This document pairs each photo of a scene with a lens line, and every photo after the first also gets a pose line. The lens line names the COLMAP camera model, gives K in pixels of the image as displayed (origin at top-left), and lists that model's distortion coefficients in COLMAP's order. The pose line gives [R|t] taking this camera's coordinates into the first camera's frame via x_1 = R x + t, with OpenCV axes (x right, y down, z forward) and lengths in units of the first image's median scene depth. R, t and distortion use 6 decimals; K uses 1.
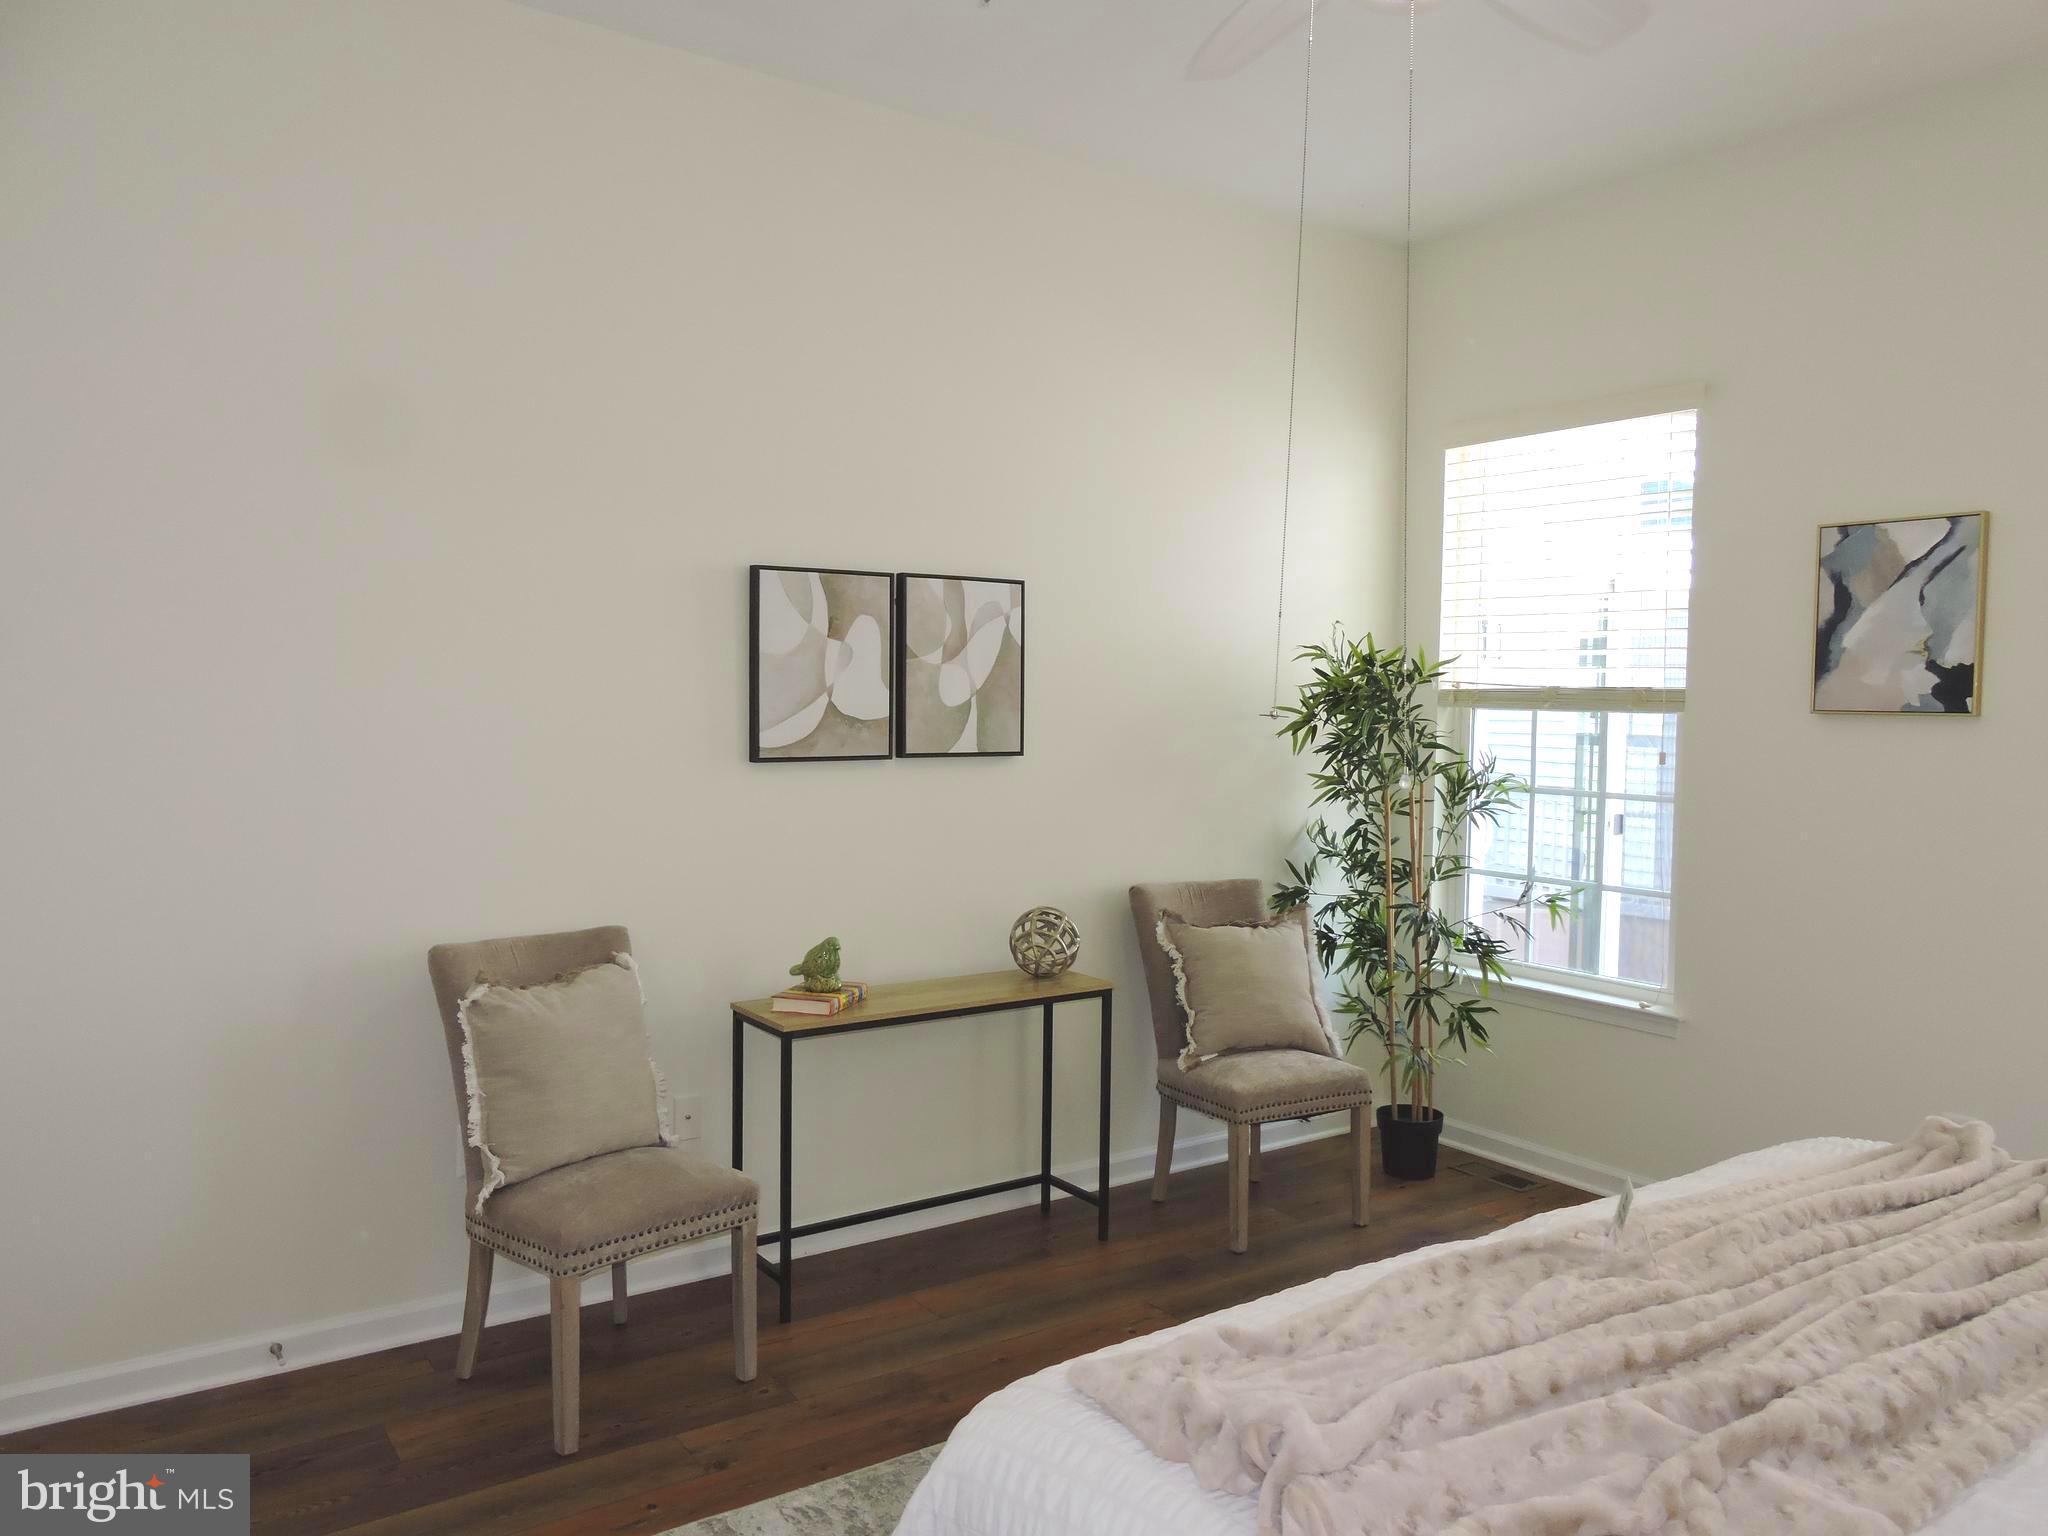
lens RADIAL K [[1460.3, 0, 1026.1], [0, 1460.3, 775.1], [0, 0, 1]] dist [-0.006454, 0.010258]
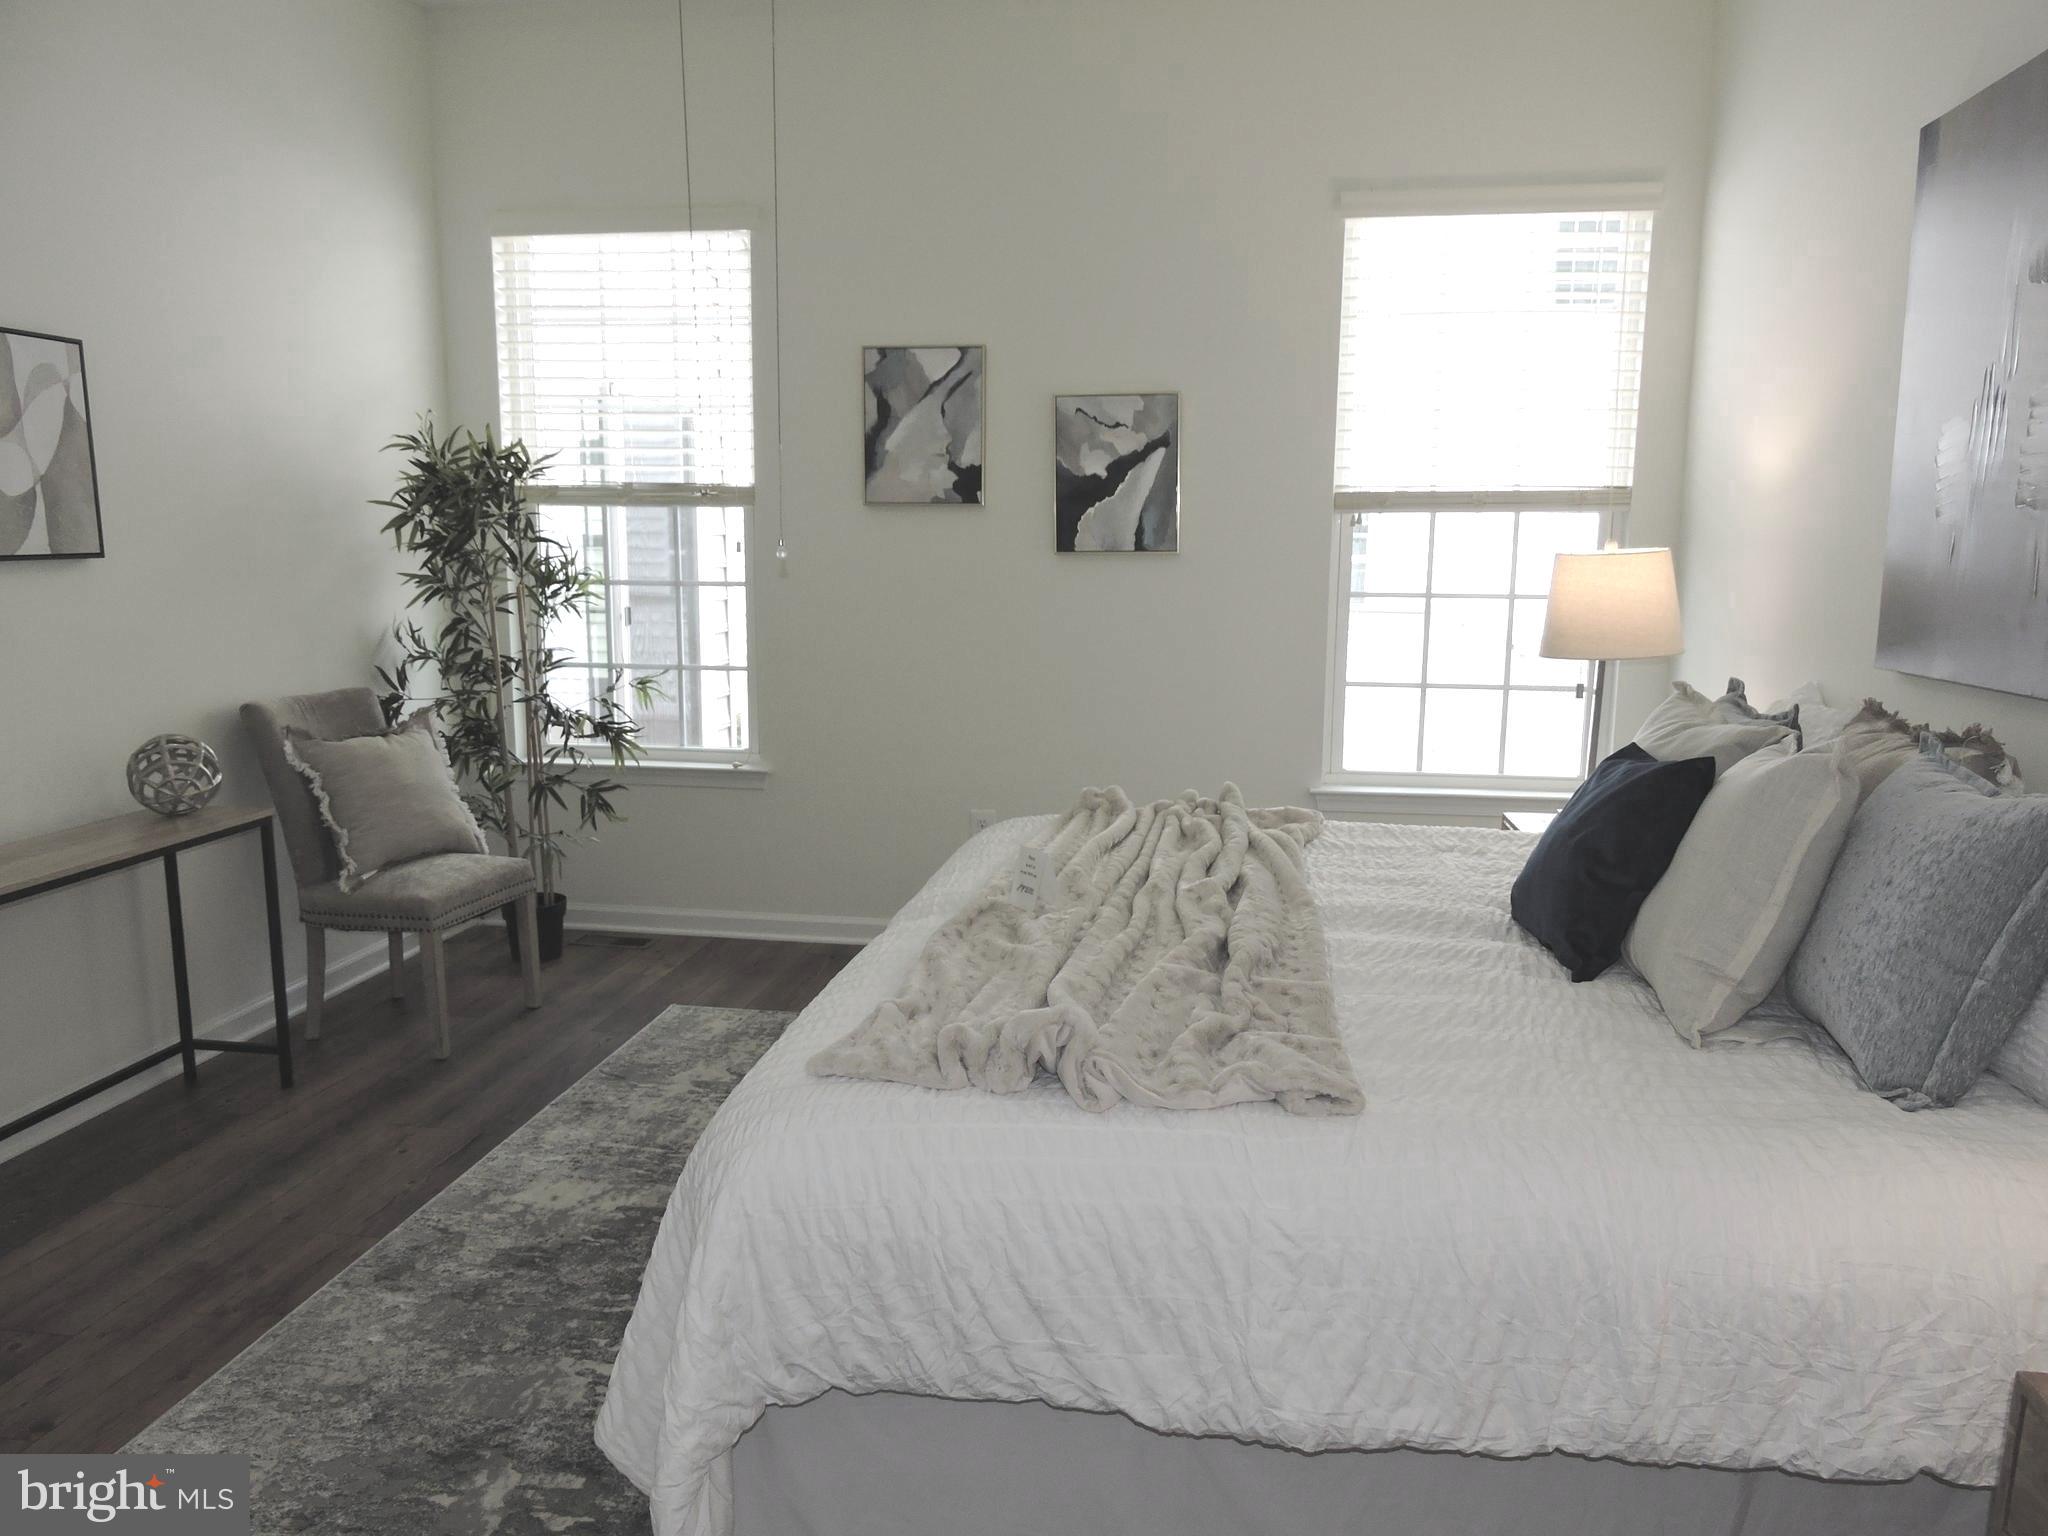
lens RADIAL K [[1460.3, 0, 1023.1], [0, 1460.3, 767.4], [0, 0, 1]] dist [-0.006454, 0.010258]
pose [[0.698360, -0.125367, 0.704682, -0.232281], [0.040726, 0.989906, 0.135749, 0.013039], [-0.714587, -0.066102, 0.696416, 0.041976]]
